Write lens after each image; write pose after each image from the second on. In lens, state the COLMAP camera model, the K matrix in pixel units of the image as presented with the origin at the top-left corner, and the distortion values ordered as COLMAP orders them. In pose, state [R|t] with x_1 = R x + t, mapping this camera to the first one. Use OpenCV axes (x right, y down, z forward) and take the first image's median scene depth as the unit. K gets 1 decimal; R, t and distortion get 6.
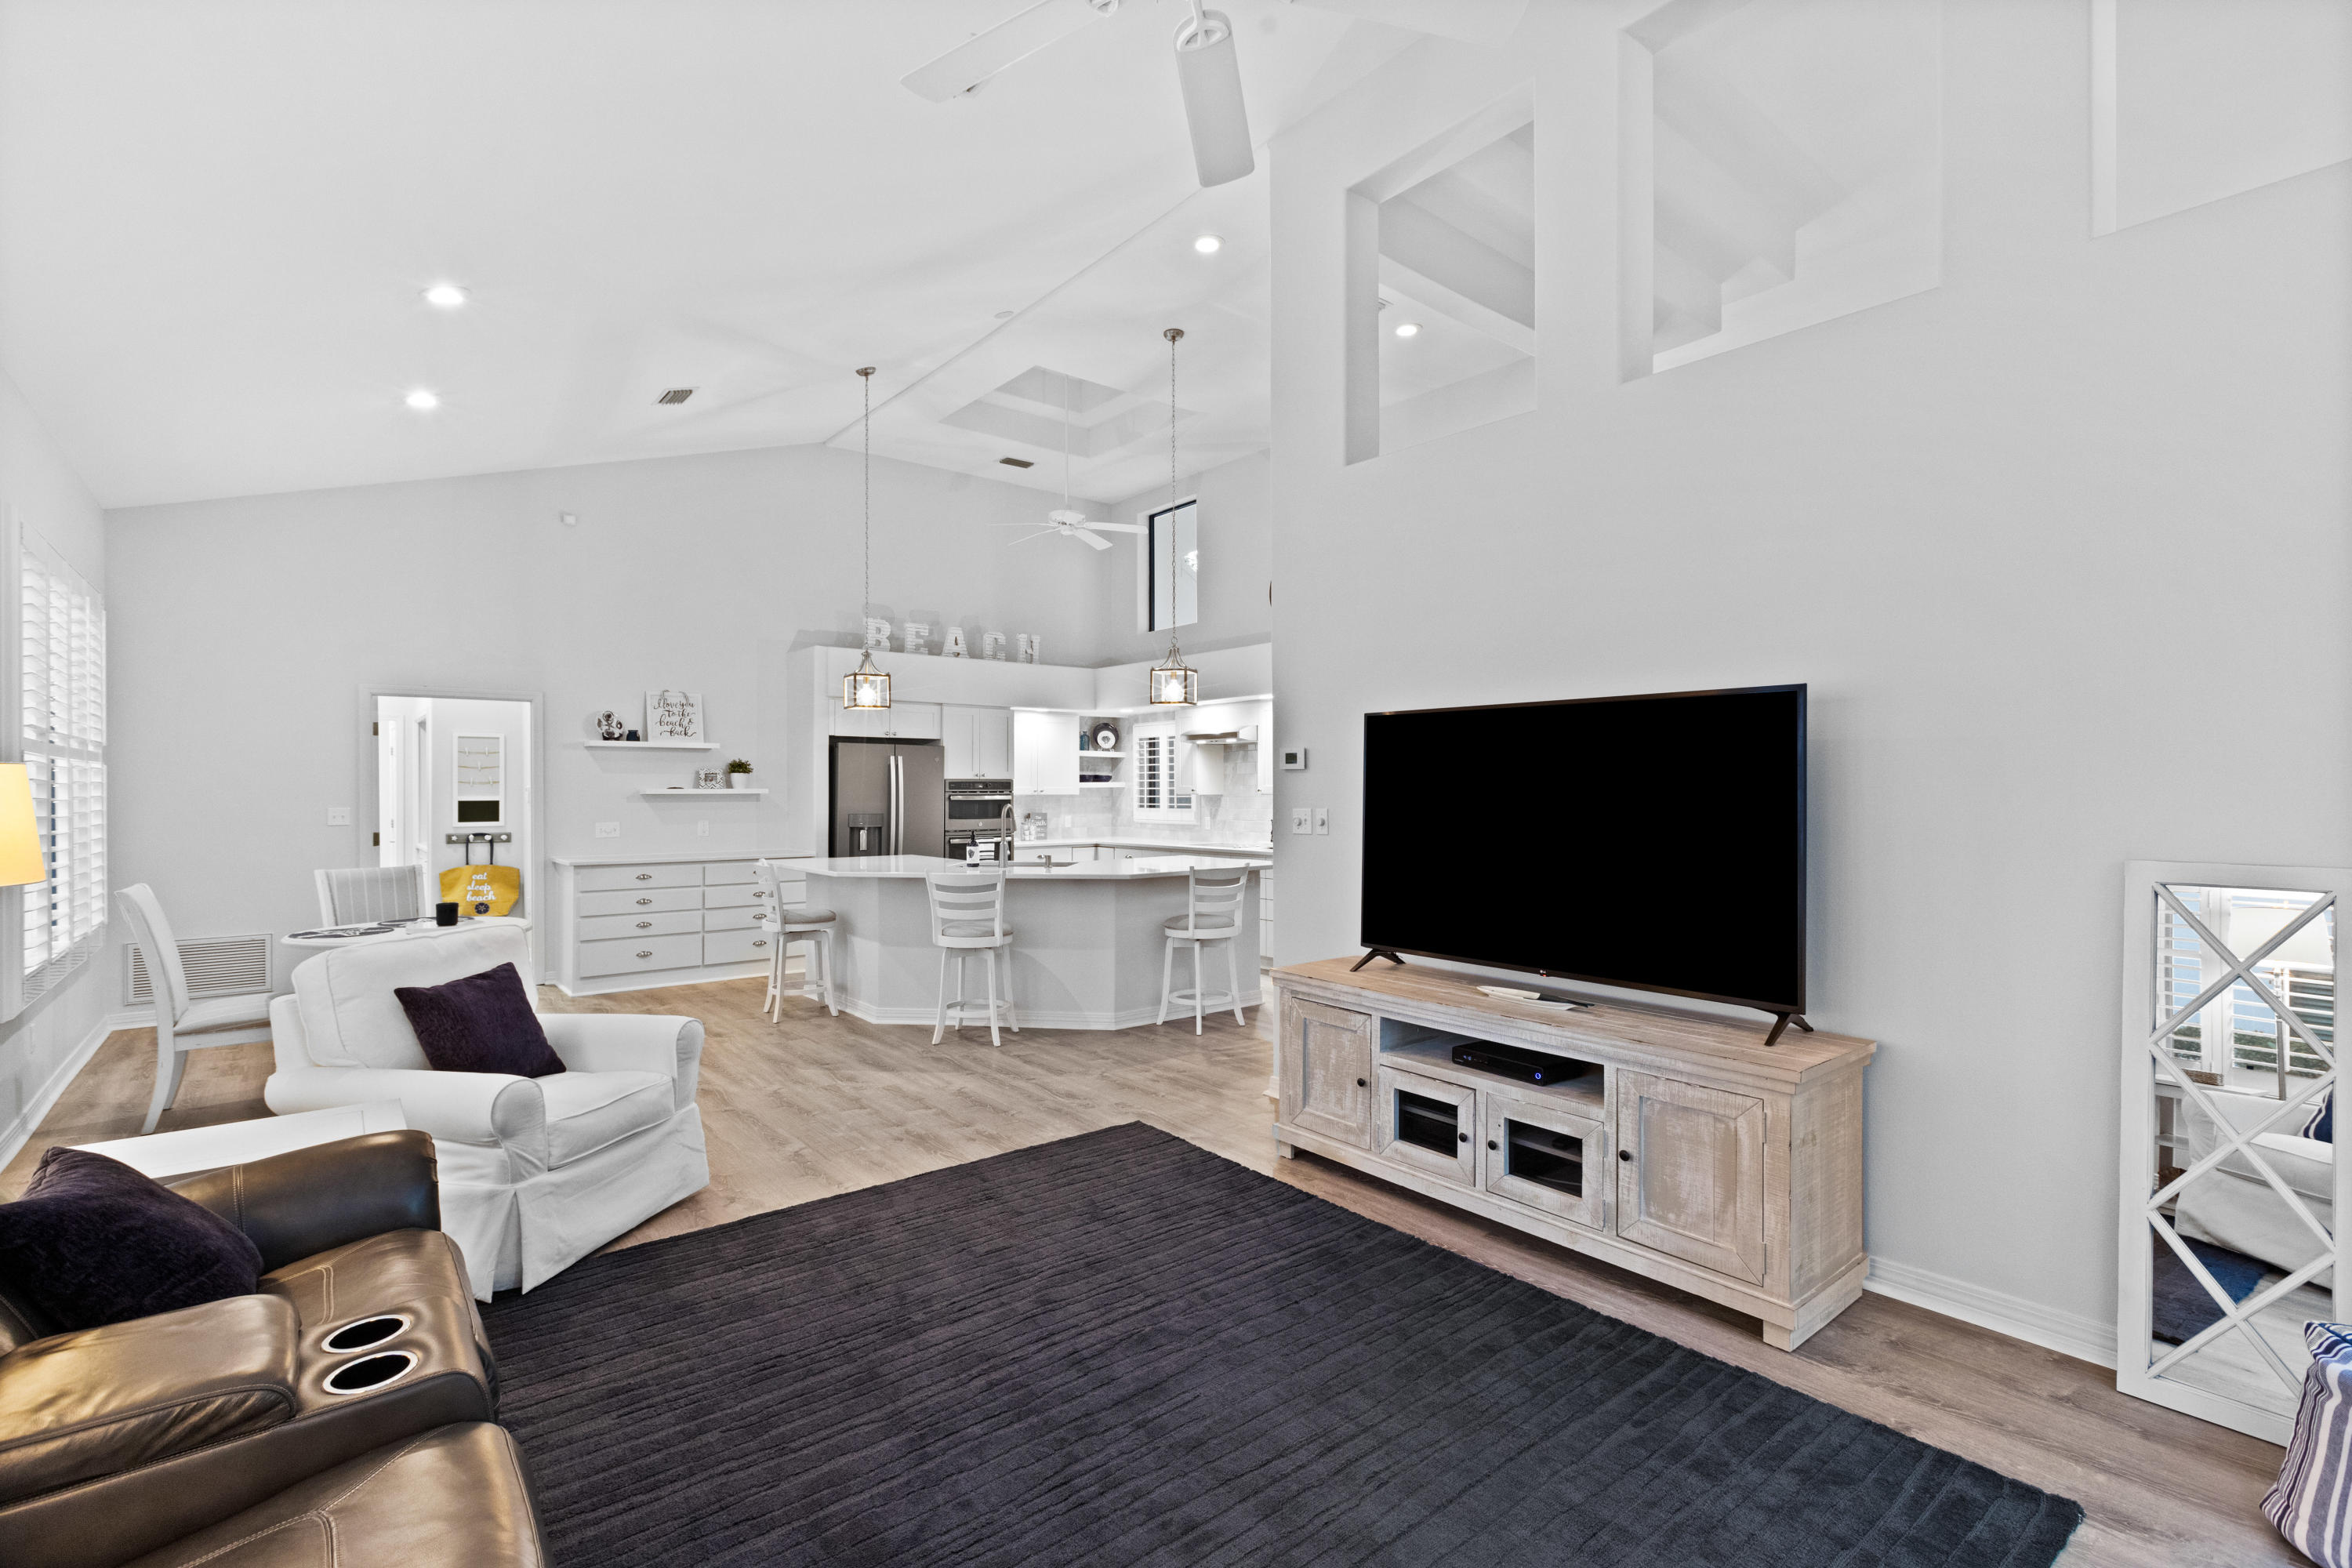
lens RADIAL K [[1056.3, 0, 1166.2], [0, 1056.3, 783.4], [0, 0, 1]] dist [0.002982, -0.000125]
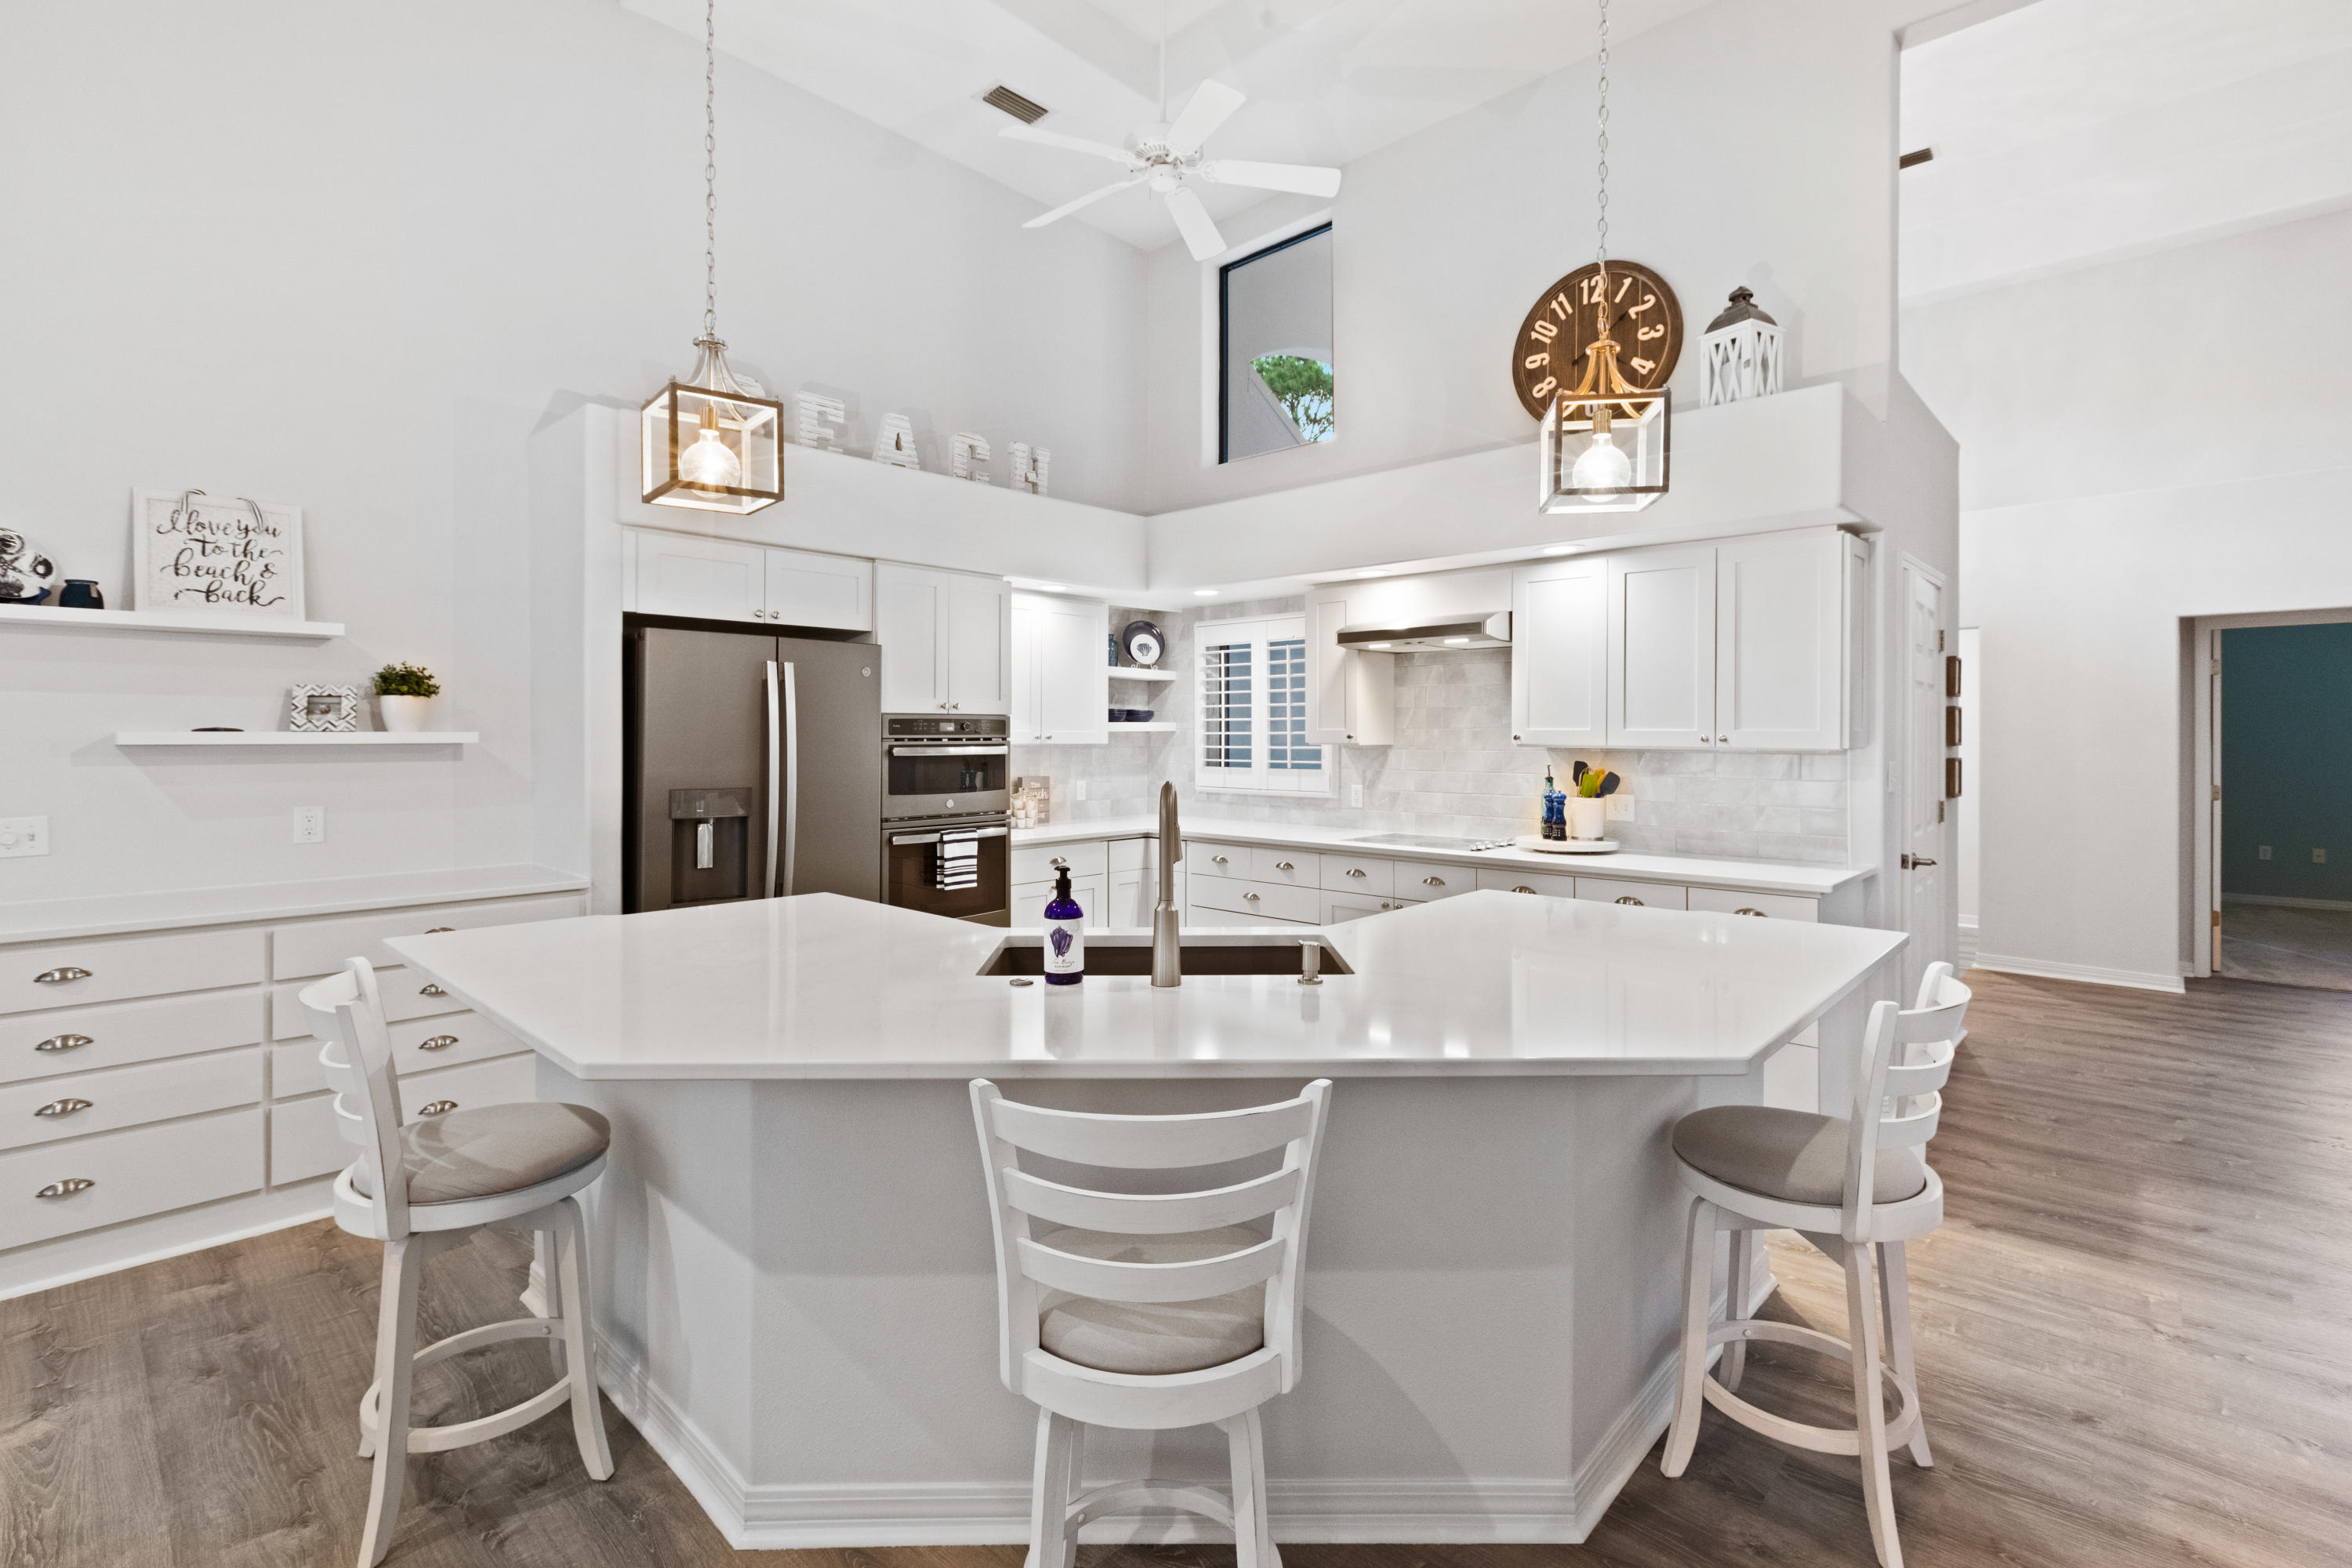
lens RADIAL K [[1056.3, 0, 1173.9], [0, 1056.3, 738.0], [0, 0, 1]] dist [0.002982, -0.000125]
pose [[0.991200, 0.001821, 0.132359, -0.136972], [-0.003178, 0.999945, 0.010043, 0.002030], [-0.132334, -0.010375, 0.991151, 0.487575]]
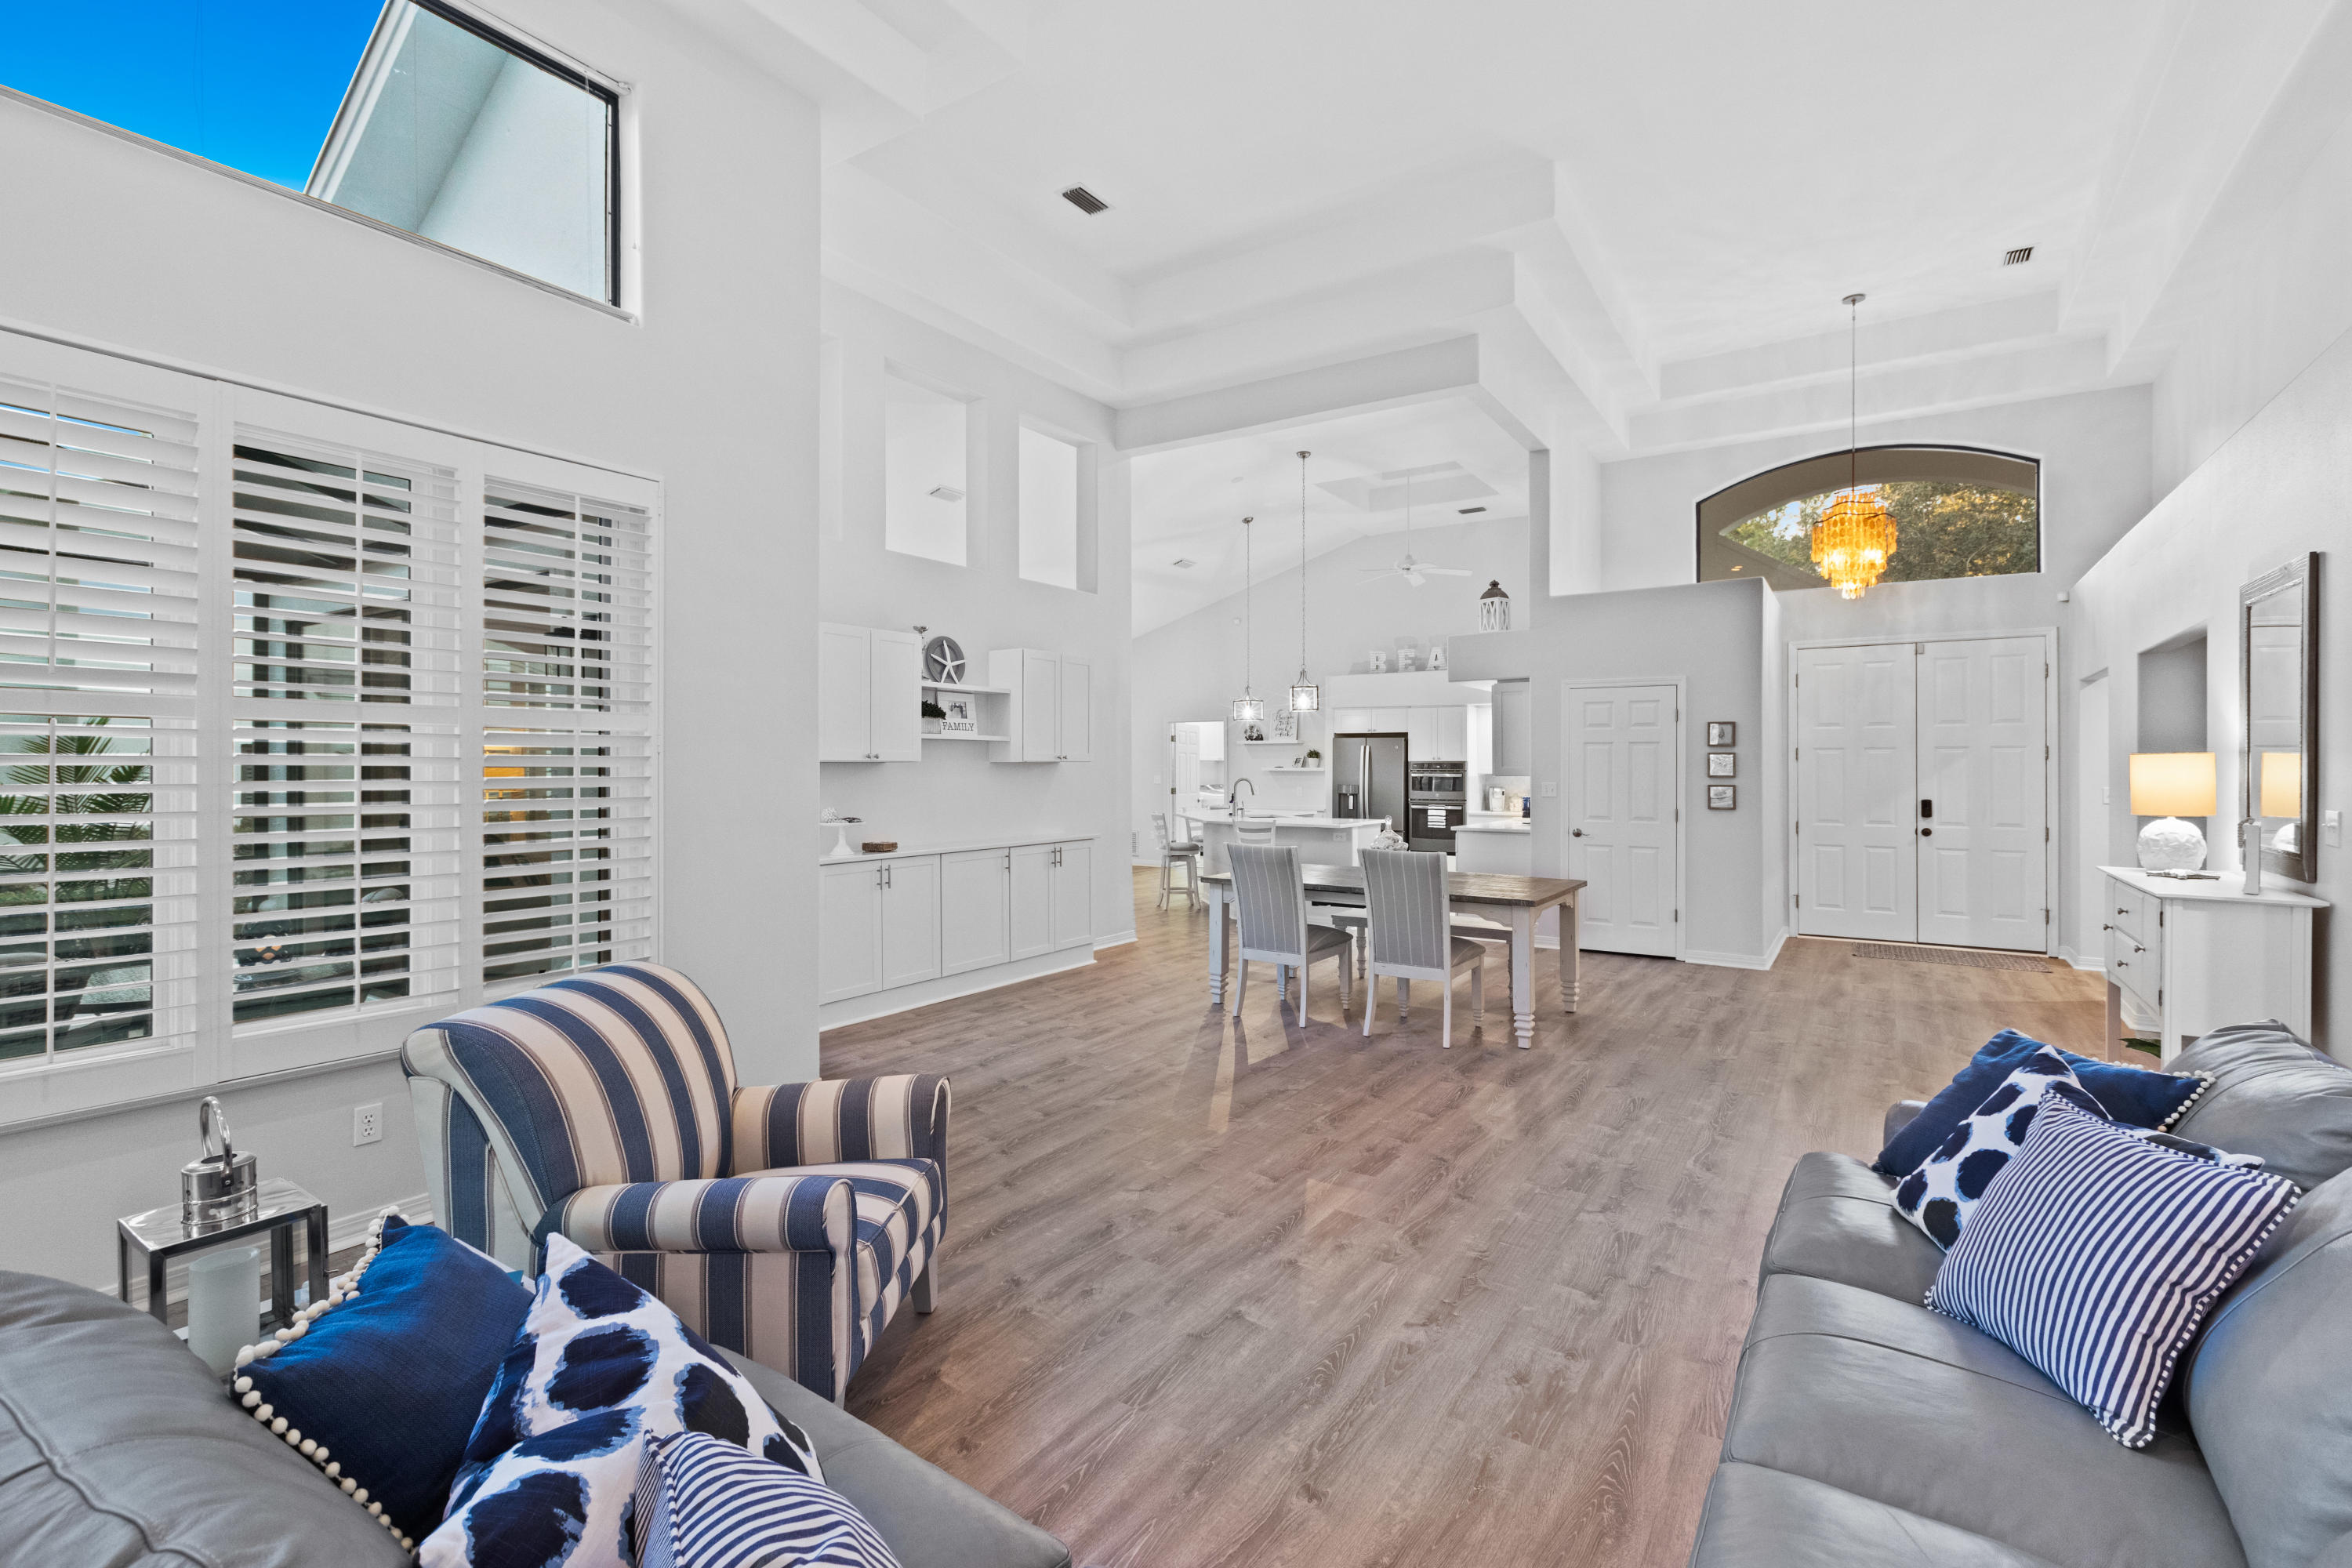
lens RADIAL K [[1056.3, 0, 1176.6], [0, 1056.3, 762.6], [0, 0, 1]] dist [0.002982, -0.000125]
pose [[0.295726, -0.002977, -0.955268, 0.974611], [0.004170, 0.999990, -0.001825, -0.000898], [0.955264, -0.003444, 0.295735, 0.307248]]
